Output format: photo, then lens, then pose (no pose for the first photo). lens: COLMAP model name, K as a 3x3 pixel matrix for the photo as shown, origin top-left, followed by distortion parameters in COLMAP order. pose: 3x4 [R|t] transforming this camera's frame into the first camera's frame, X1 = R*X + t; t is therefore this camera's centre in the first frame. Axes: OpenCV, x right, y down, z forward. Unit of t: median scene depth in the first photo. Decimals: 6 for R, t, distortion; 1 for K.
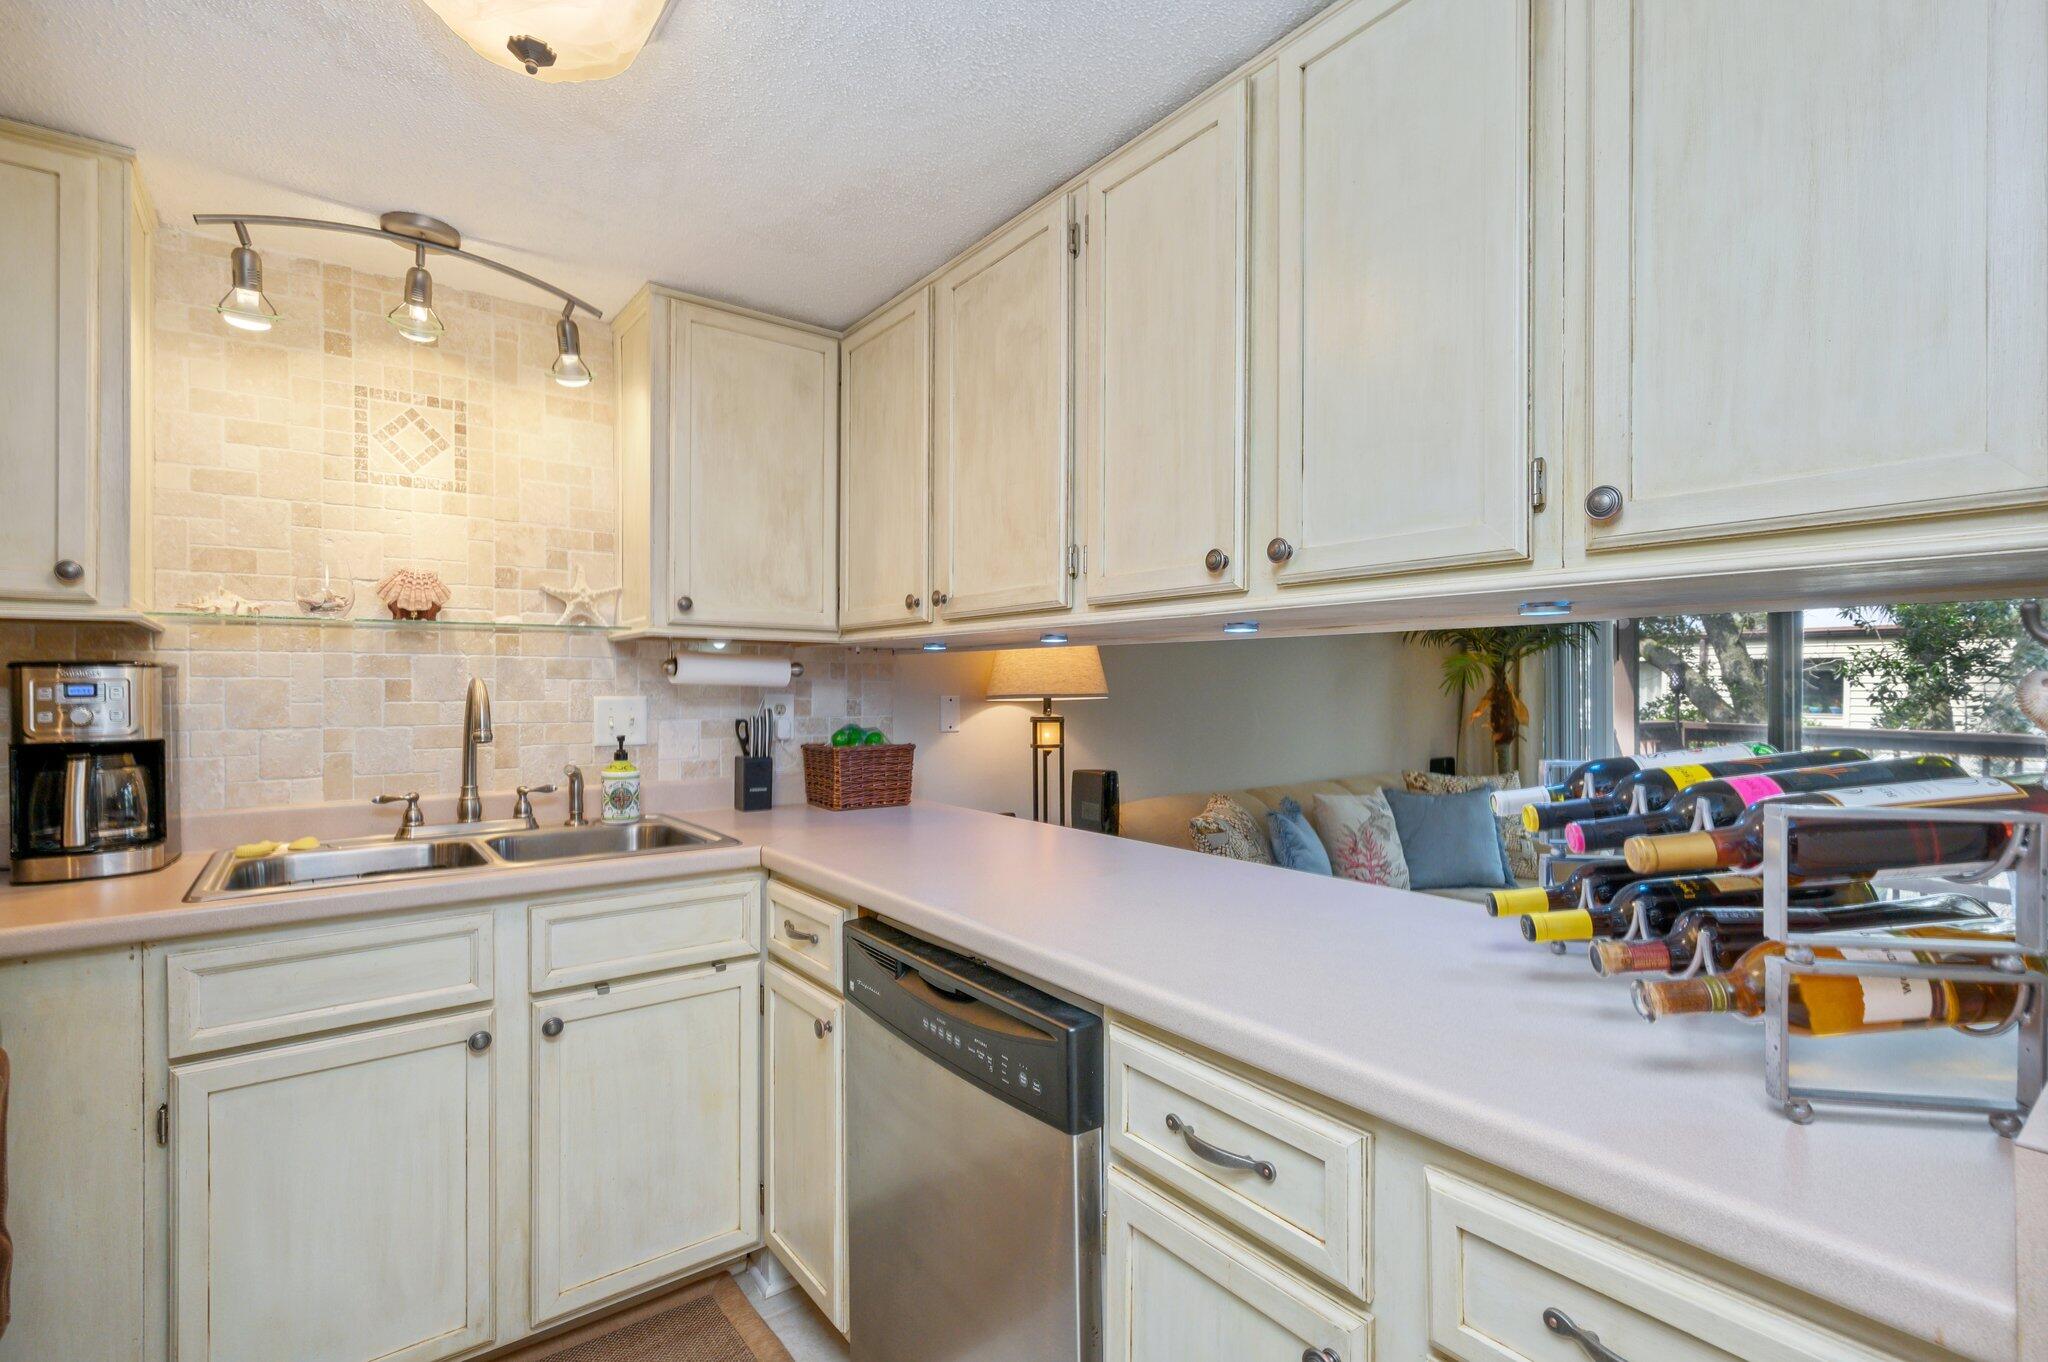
lens RADIAL K [[951.0, 0, 1034.8], [0, 951.0, 681.6], [0, 0, 1]] dist [0.002199, -0.000720]
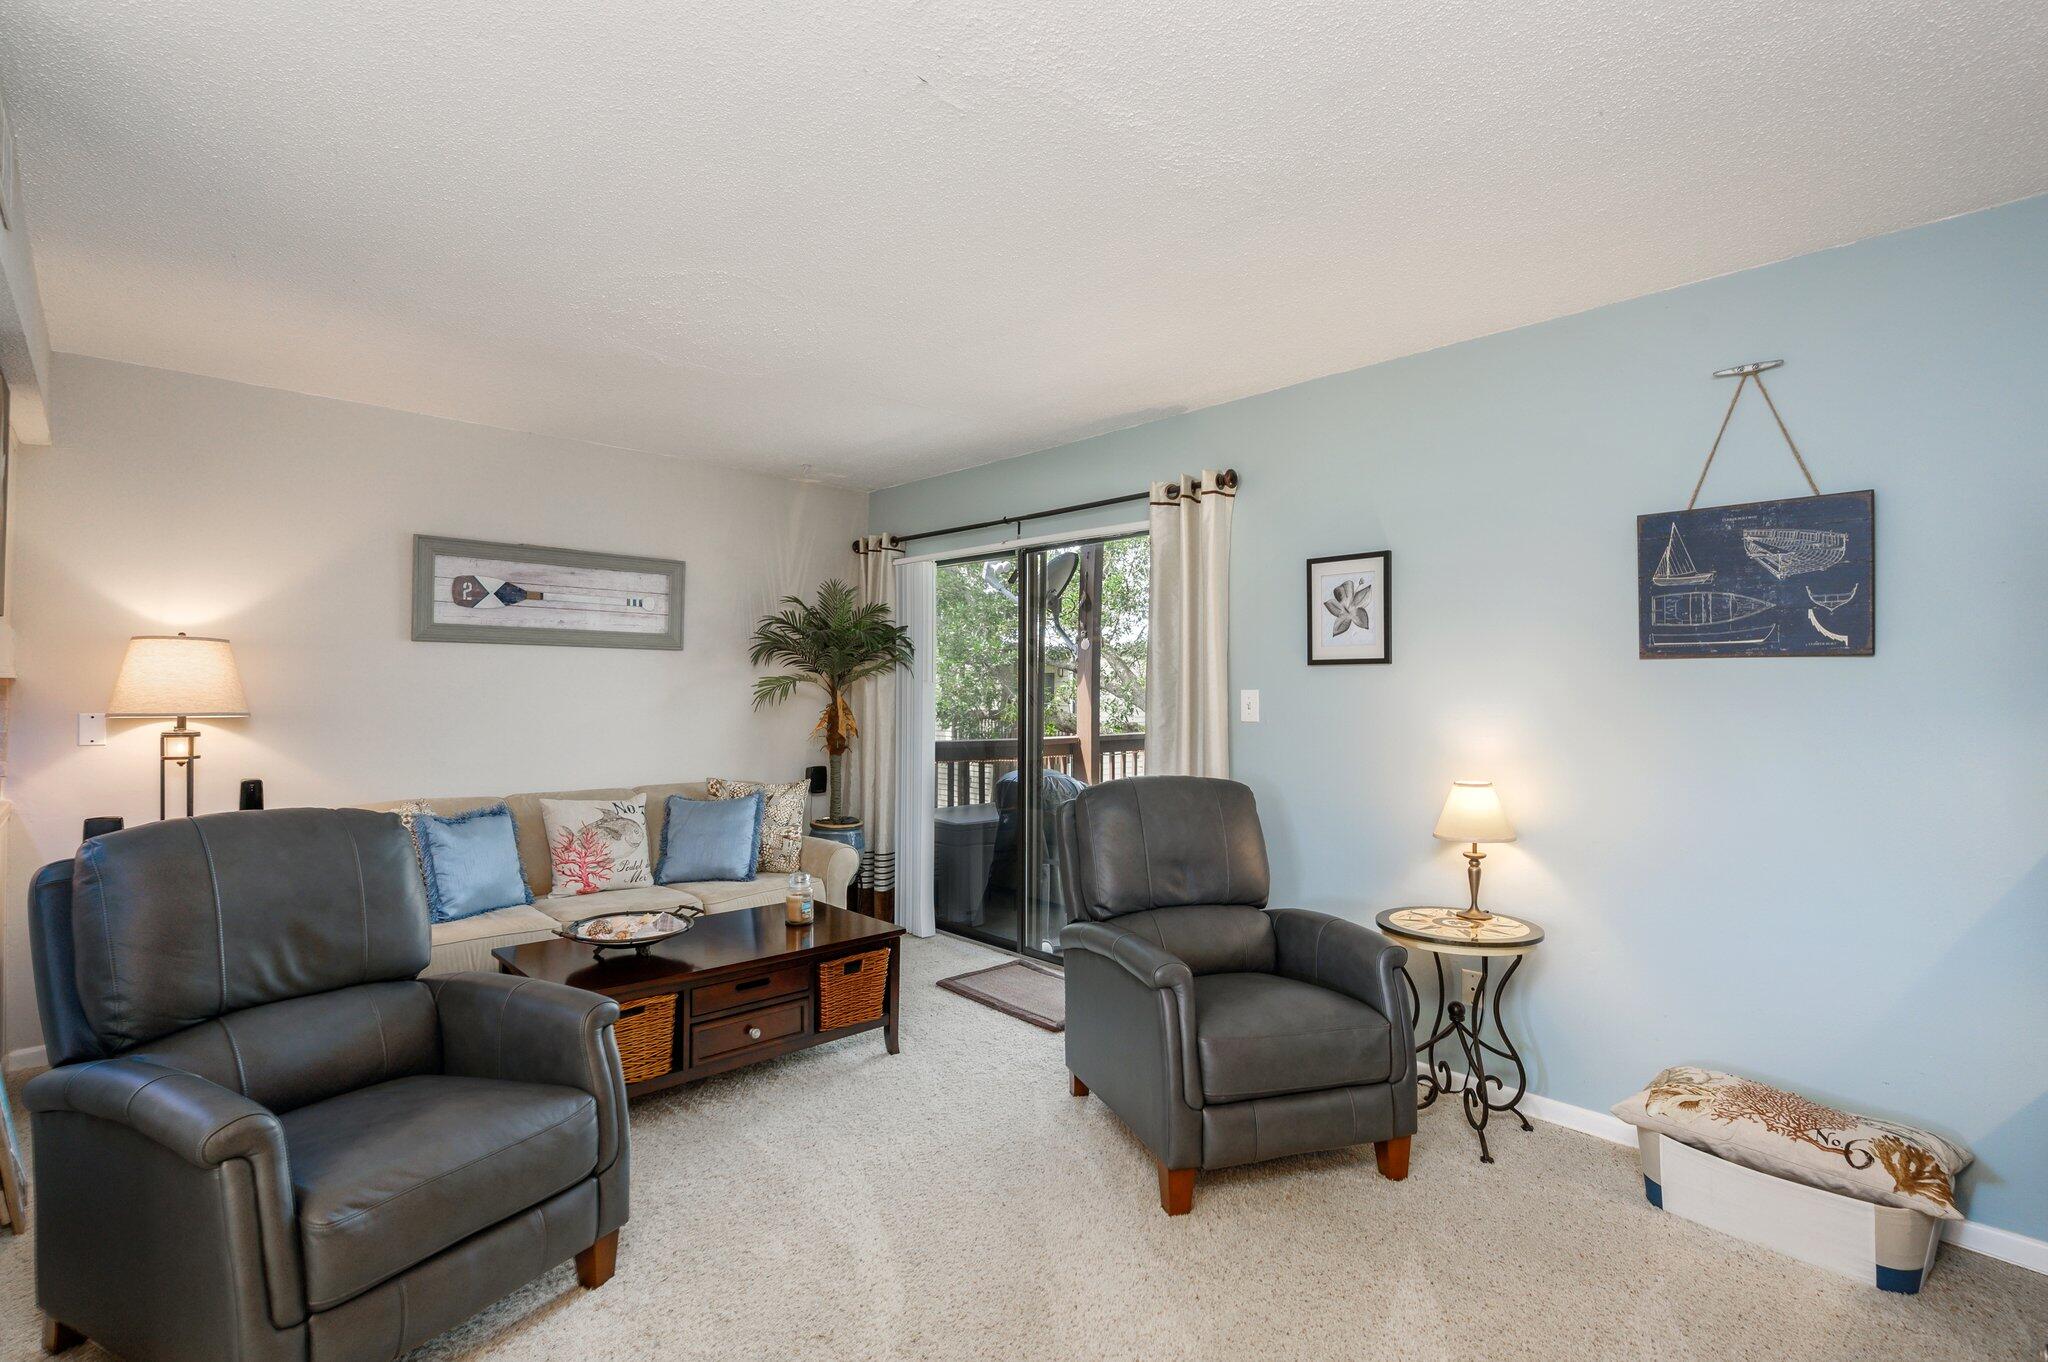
lens RADIAL K [[951.0, 0, 1010.2], [0, 951.0, 684.0], [0, 0, 1]] dist [0.002199, -0.000720]
pose [[0.998235, 0.004468, 0.059223, 1.383757], [-0.004268, 0.999985, -0.003515, -0.032351], [-0.059237, 0.003256, 0.998239, -0.300378]]
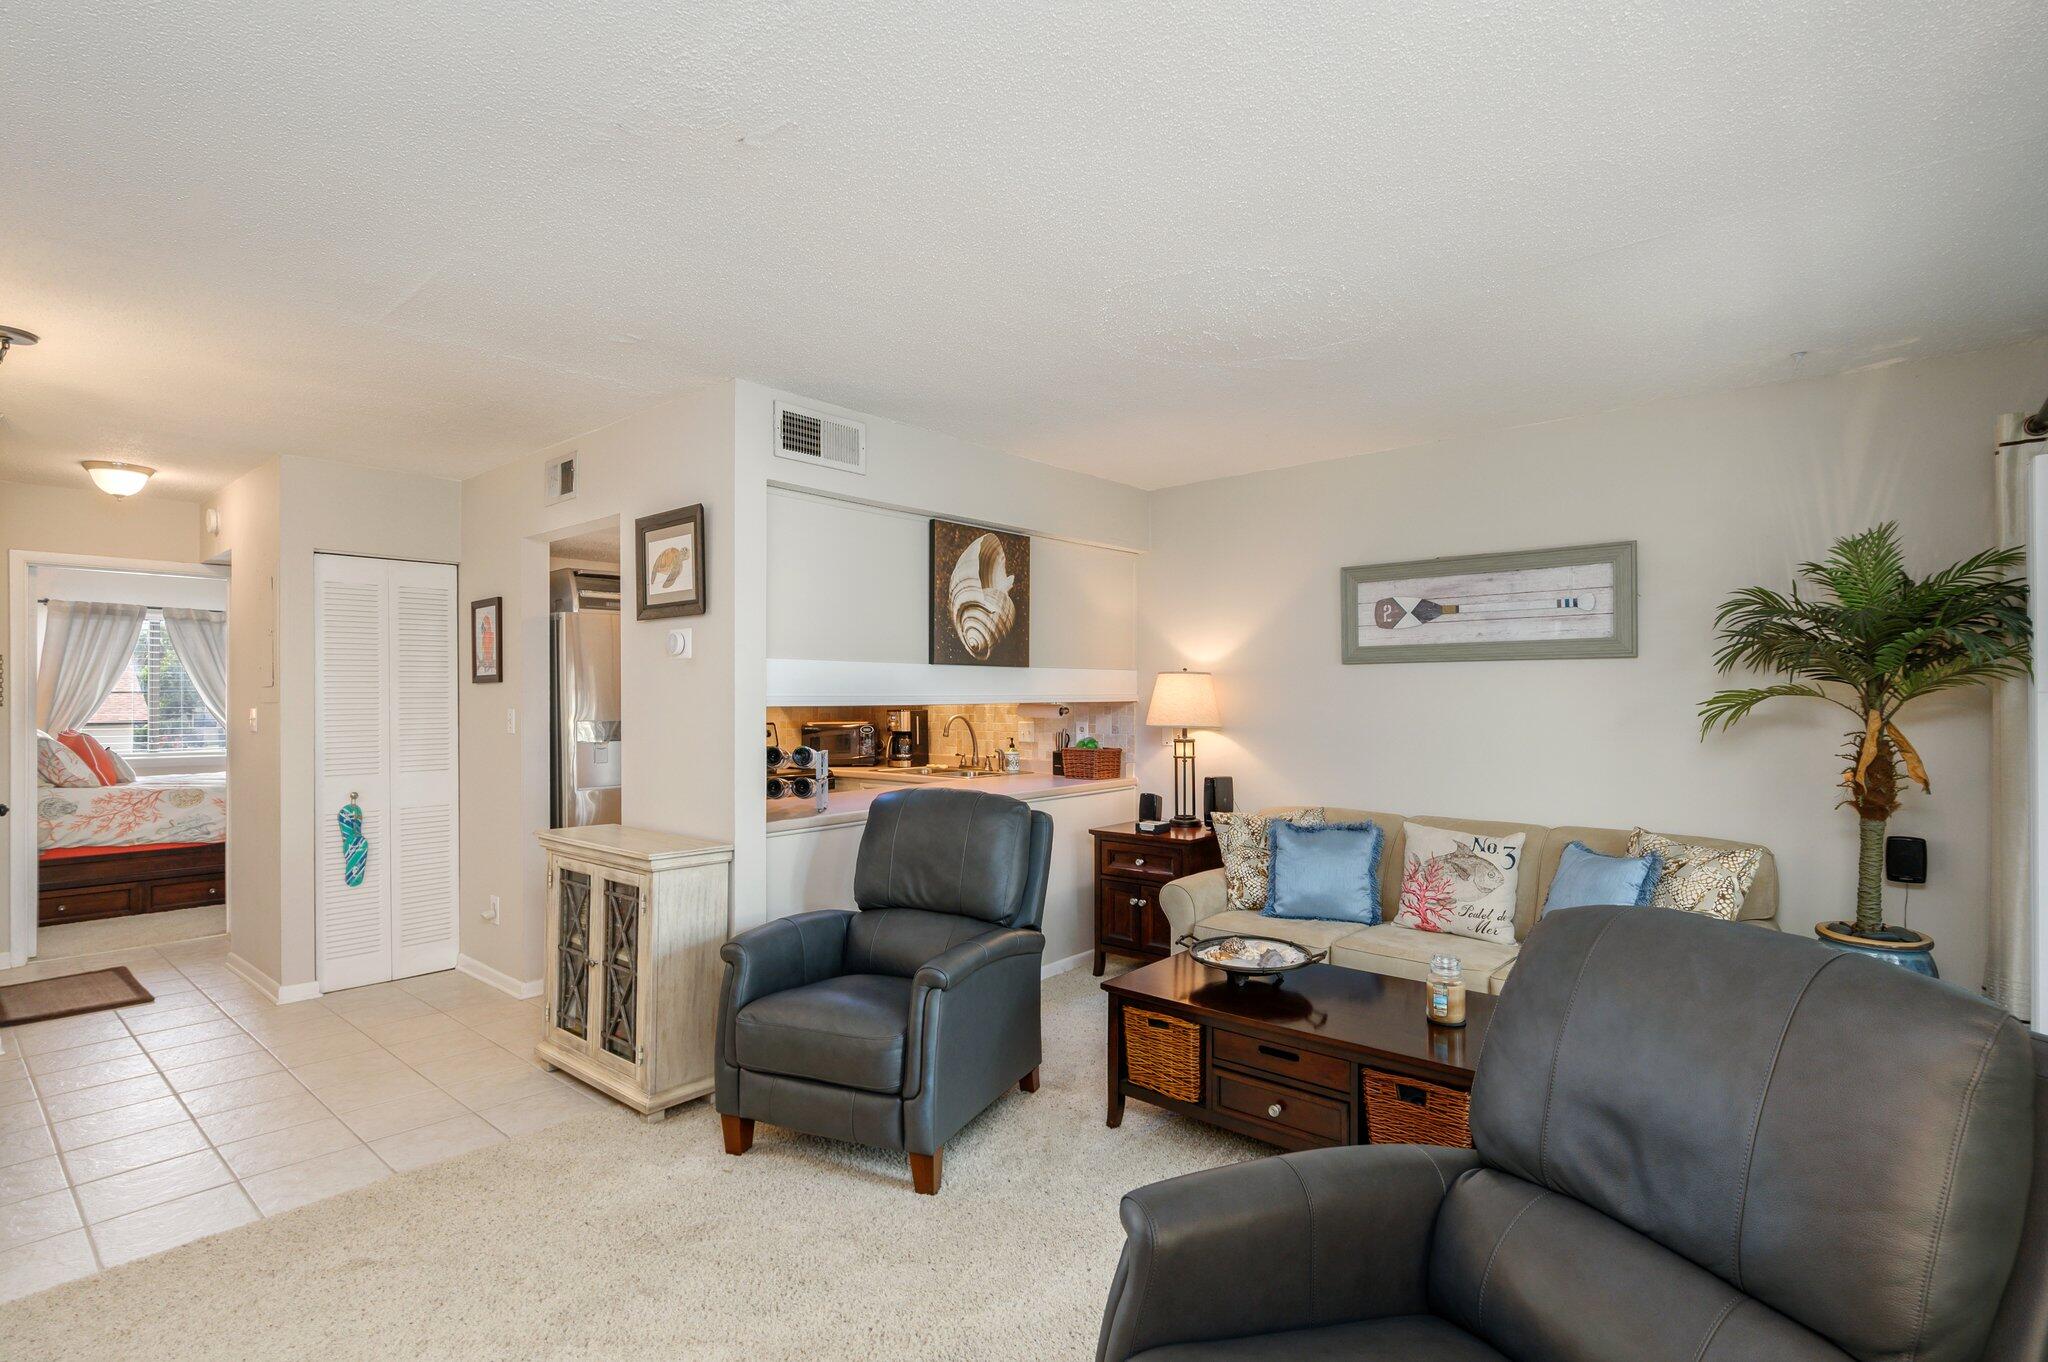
lens RADIAL K [[951.0, 0, 1031.1], [0, 951.0, 694.0], [0, 0, 1]] dist [0.002199, -0.000720]
pose [[0.189546, -0.008508, -0.981835, 2.277554], [0.005842, 0.999955, -0.007537, -0.043750], [0.981854, -0.004307, 0.189587, 0.646620]]
